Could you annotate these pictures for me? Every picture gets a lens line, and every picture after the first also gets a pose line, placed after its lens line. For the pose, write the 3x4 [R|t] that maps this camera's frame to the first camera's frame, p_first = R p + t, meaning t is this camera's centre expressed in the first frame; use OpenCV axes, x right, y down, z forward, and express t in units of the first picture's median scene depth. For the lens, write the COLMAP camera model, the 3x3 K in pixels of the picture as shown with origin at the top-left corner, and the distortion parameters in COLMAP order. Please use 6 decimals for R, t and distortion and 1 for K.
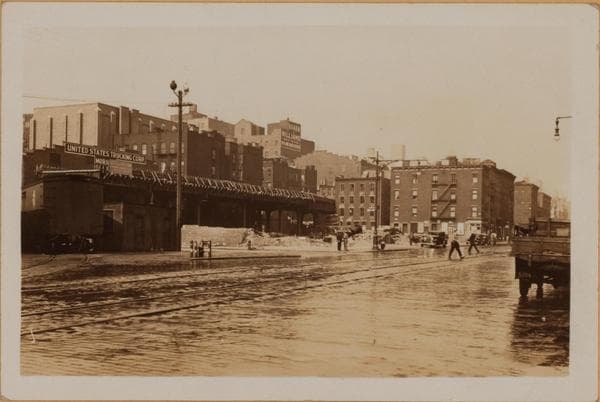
lens RADIAL K [[651.0, 0, 313.6], [0, 651.0, 232.9], [0, 0, 1]] dist [0.014307, 0.023130]
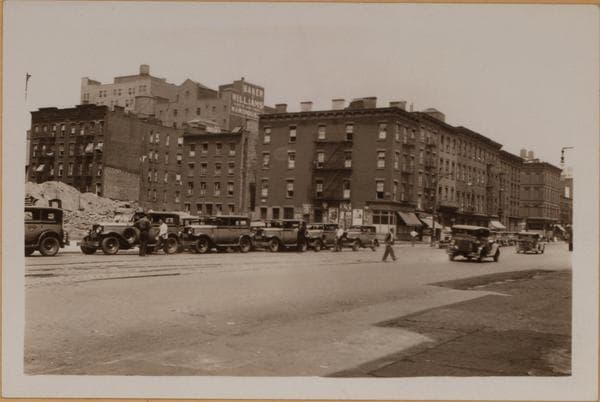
lens RADIAL K [[651.0, 0, 313.6], [0, 651.0, 232.9], [0, 0, 1]] dist [0.014307, 0.023130]
pose [[0.994863, 0.027261, -0.097495, 0.138801], [-0.026268, 0.999589, 0.011454, 0.000404], [0.097767, -0.008834, 0.995170, 0.237210]]
